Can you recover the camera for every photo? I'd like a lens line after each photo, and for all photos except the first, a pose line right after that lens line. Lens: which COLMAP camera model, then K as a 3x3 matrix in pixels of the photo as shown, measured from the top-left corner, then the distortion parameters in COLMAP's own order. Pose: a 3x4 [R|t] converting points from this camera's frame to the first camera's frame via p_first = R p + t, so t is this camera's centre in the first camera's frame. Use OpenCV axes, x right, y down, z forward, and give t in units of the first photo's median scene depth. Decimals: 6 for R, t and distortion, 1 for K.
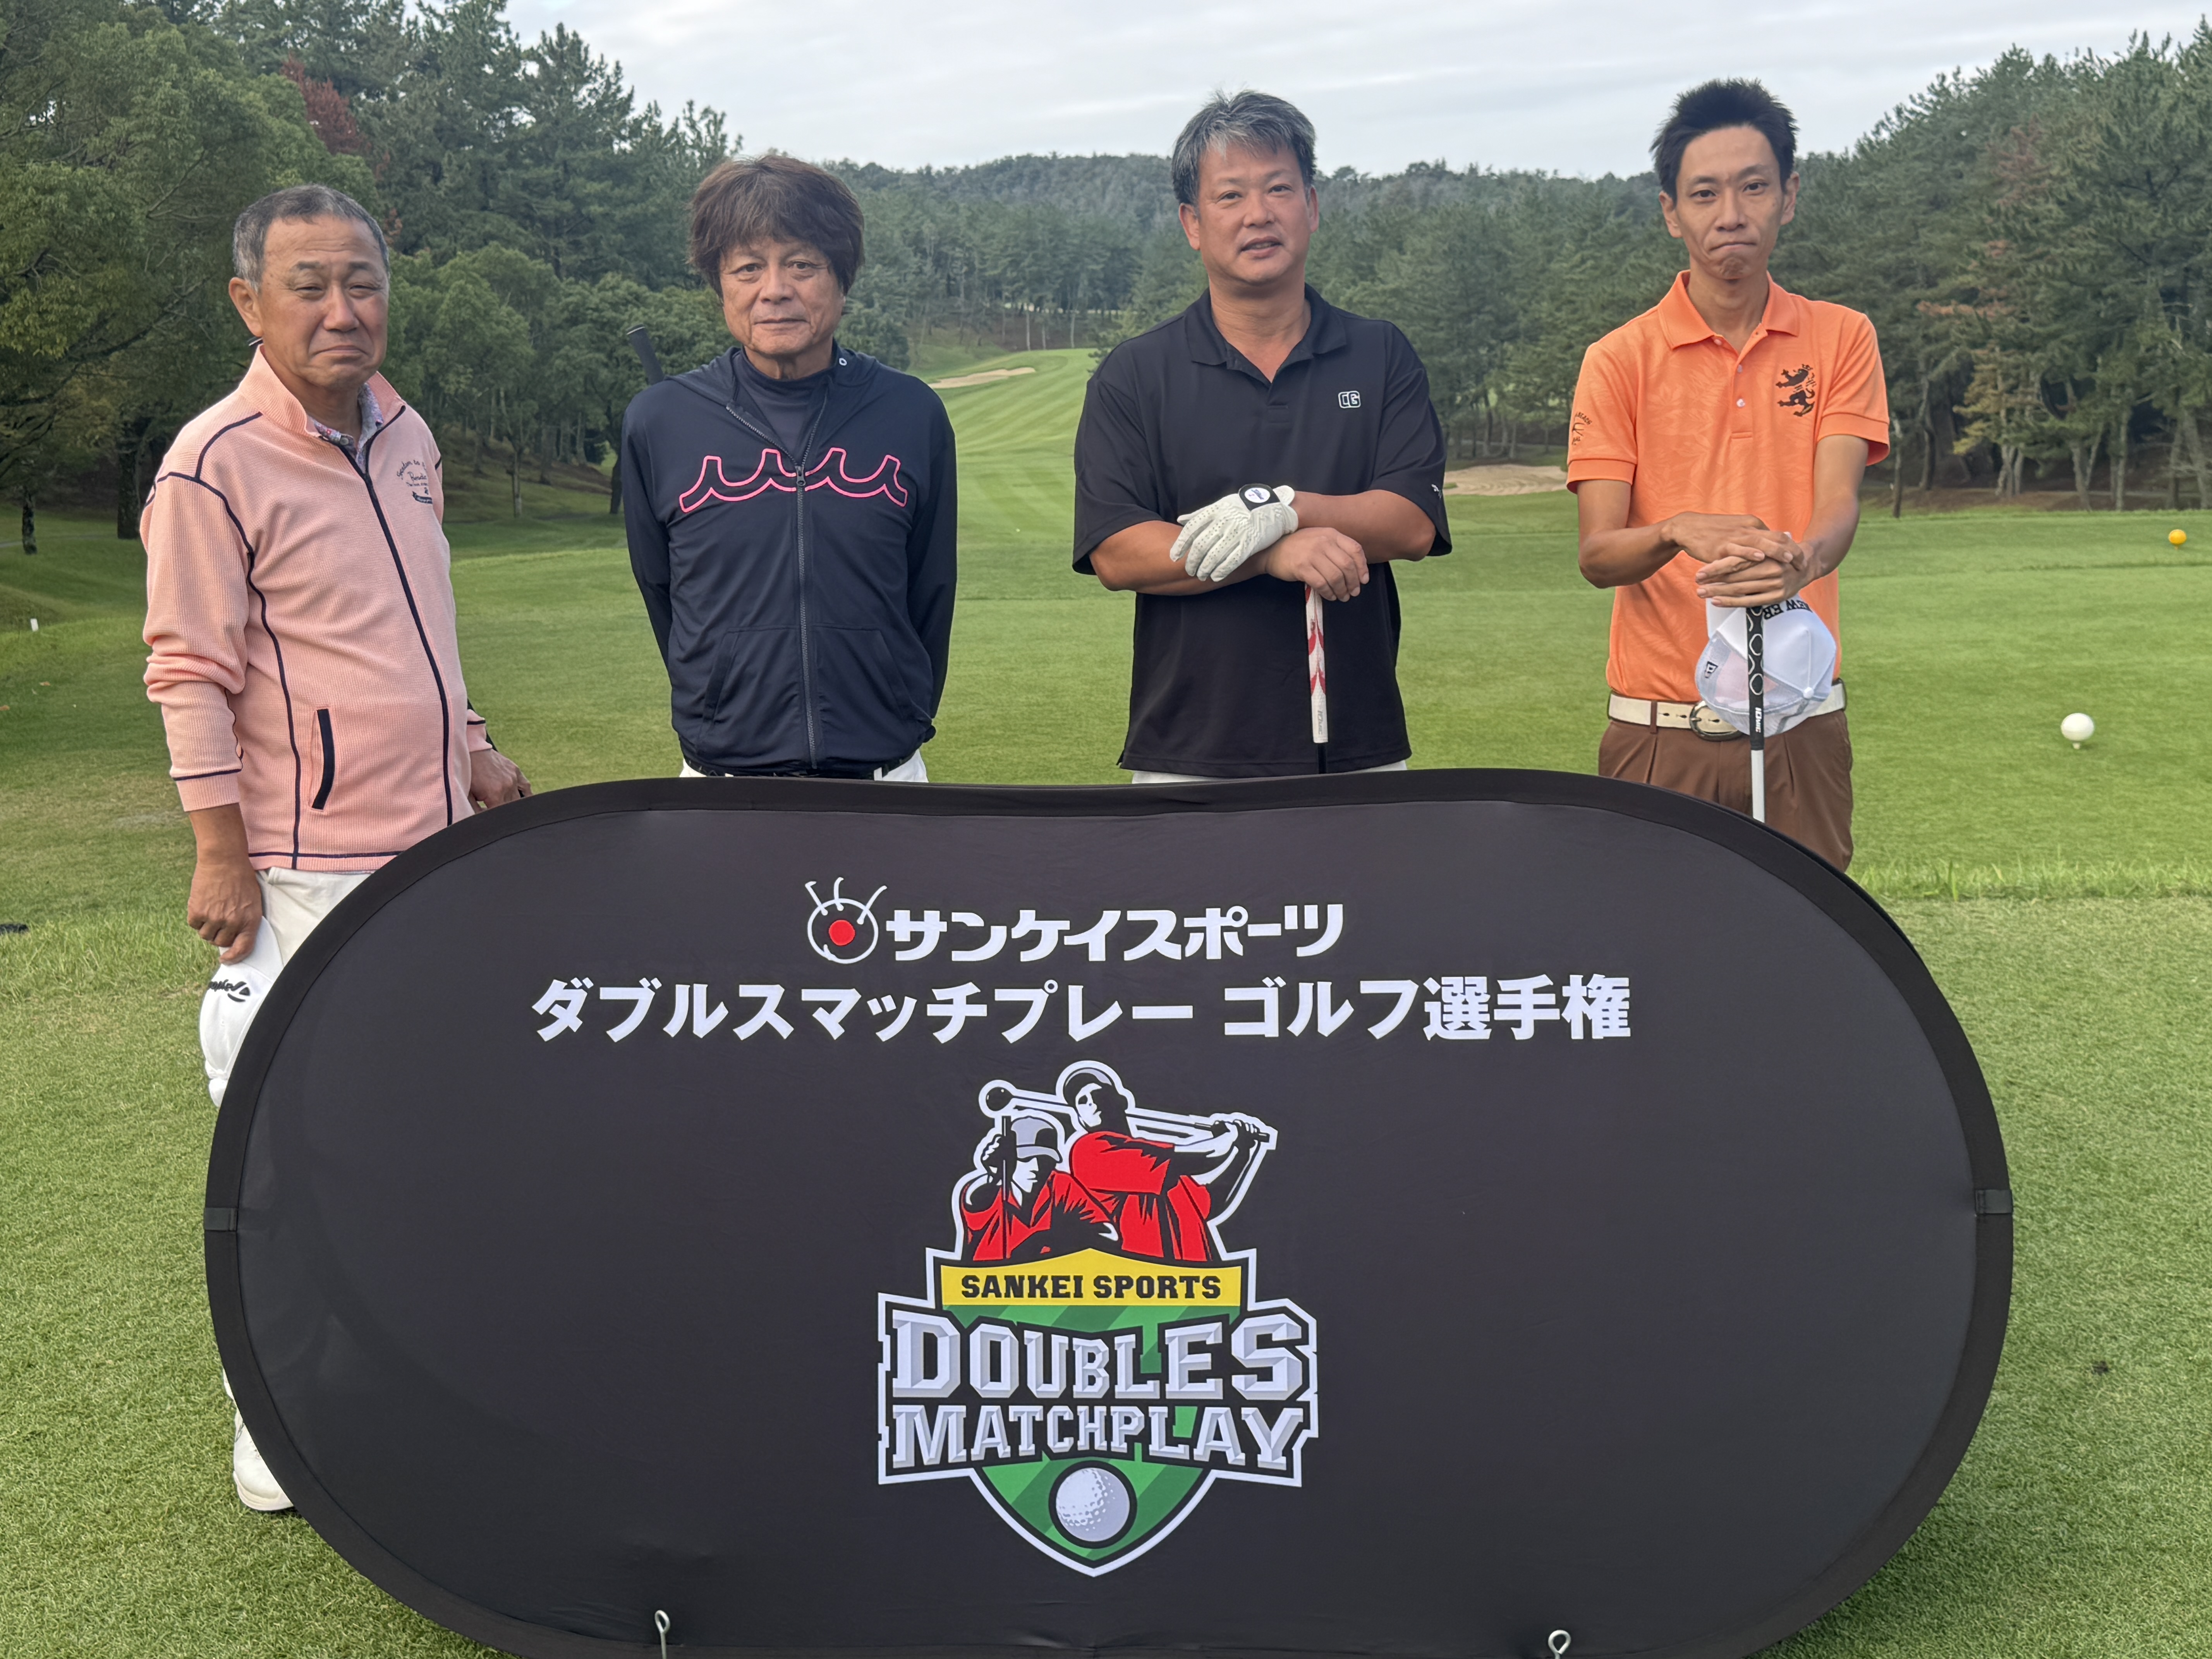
lens RADIAL K [[2732.5, 0, 1112.9], [0, 2732.5, 853.7], [0, 0, 1]] dist [0.204096, -0.503313]
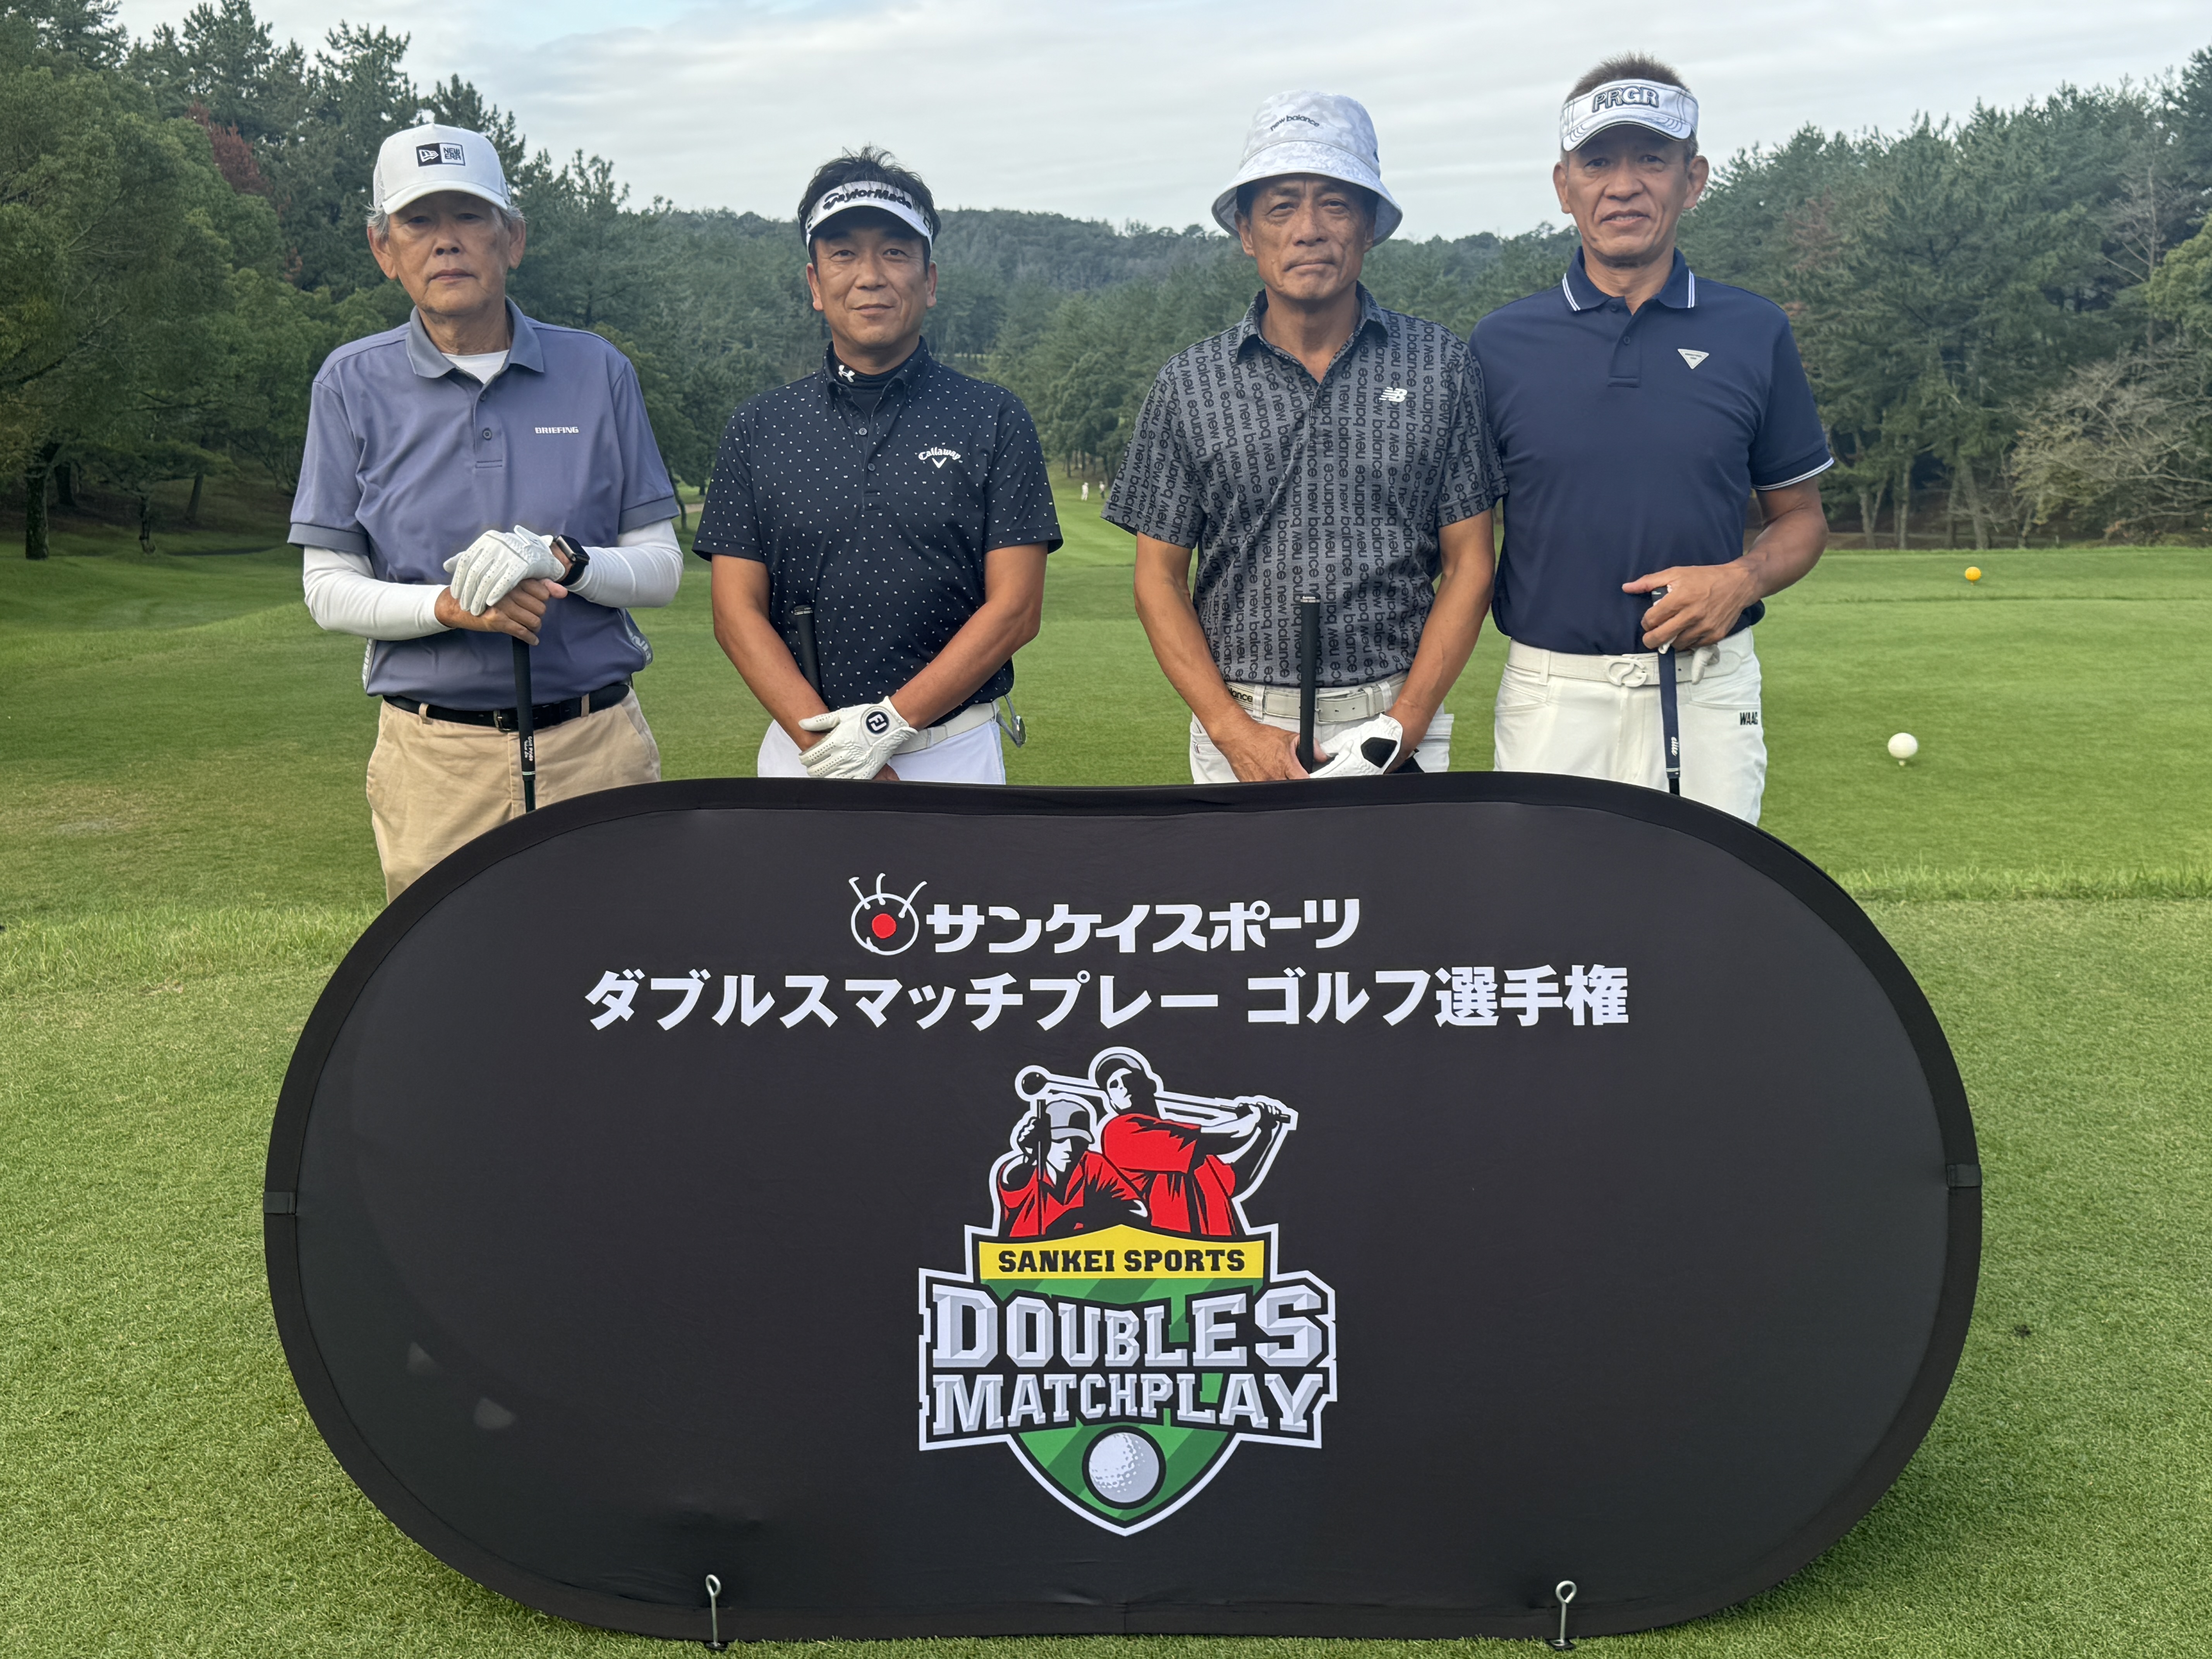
lens RADIAL K [[2555.3, 0, 1115.5], [0, 2555.3, 843.6], [0, 0, 1]] dist [0.224781, -0.563367]
pose [[0.998212, 0.002010, 0.059739, -0.051303], [-0.001517, 0.999964, -0.008296, 0.003883], [-0.059754, 0.008190, 0.998180, 0.008203]]
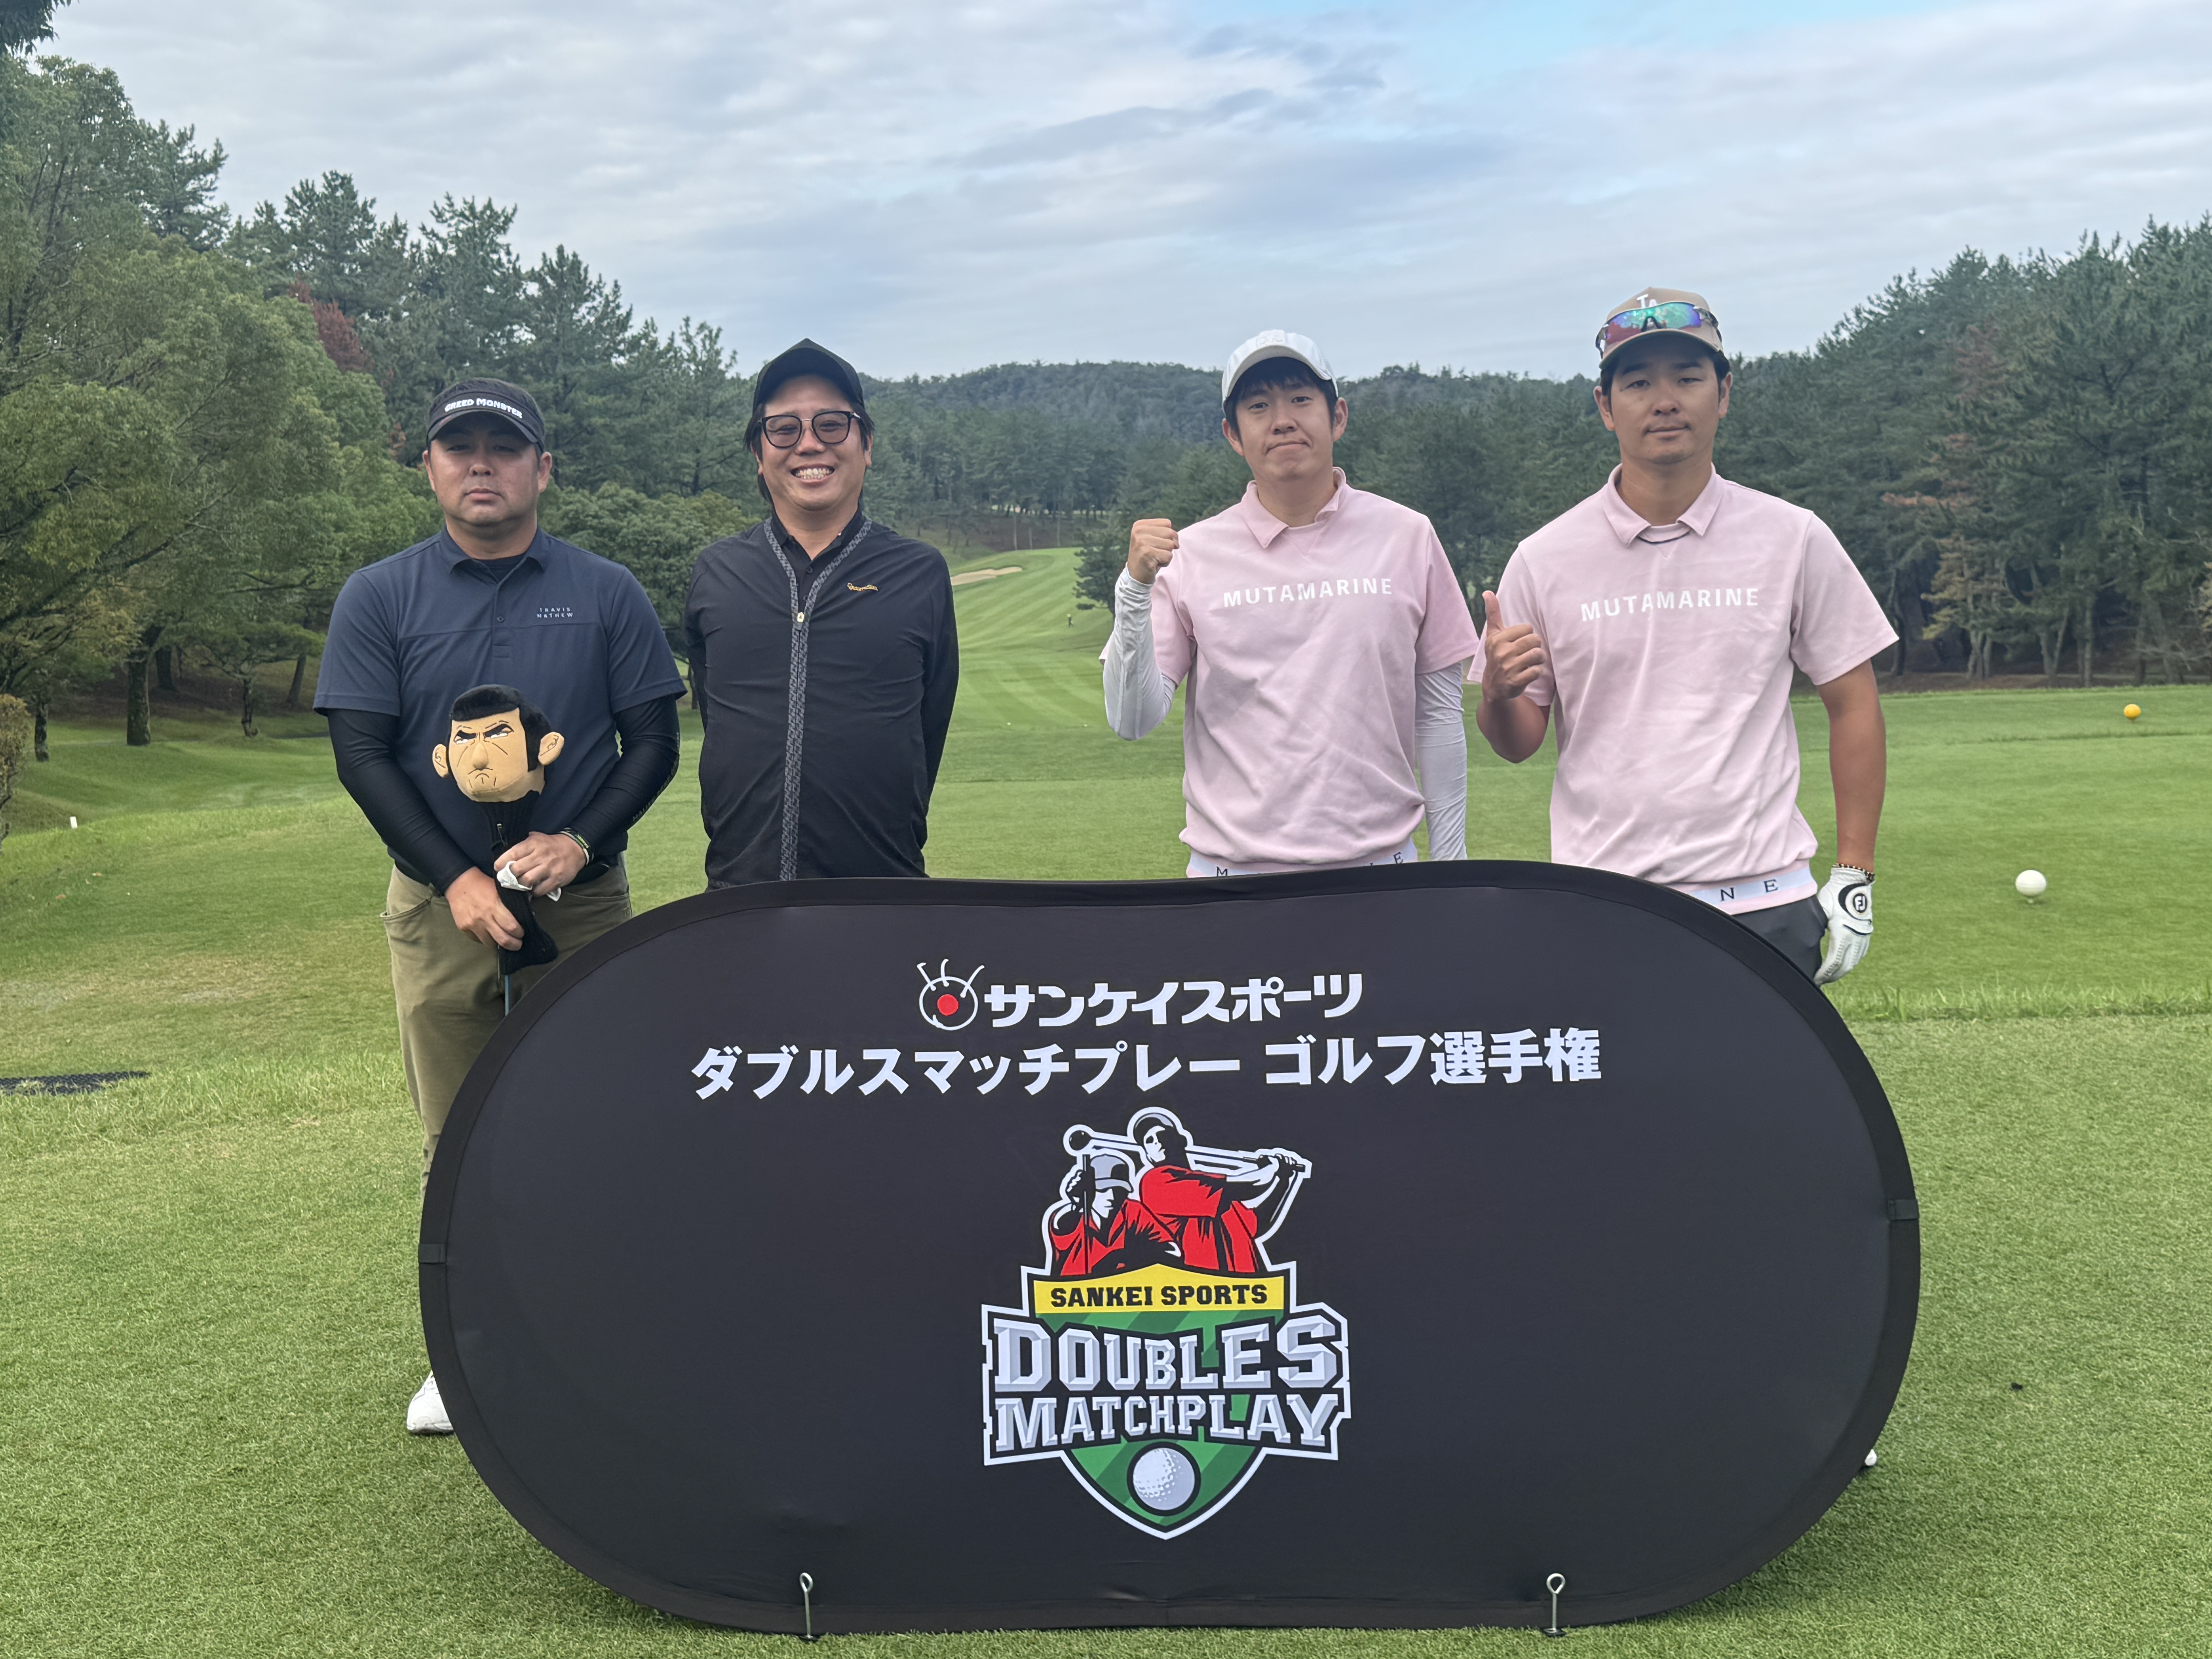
lens RADIAL K [[2773.4, 0, 1111.8], [0, 2773.4, 839.6], [0, 0, 1]] dist [0.198592, -0.445328]
pose [[0.999884, -0.013811, 0.006387, -0.024774], [0.014266, 0.996872, -0.077739, 0.039053], [-0.005293, 0.077821, 0.996953, -0.170464]]
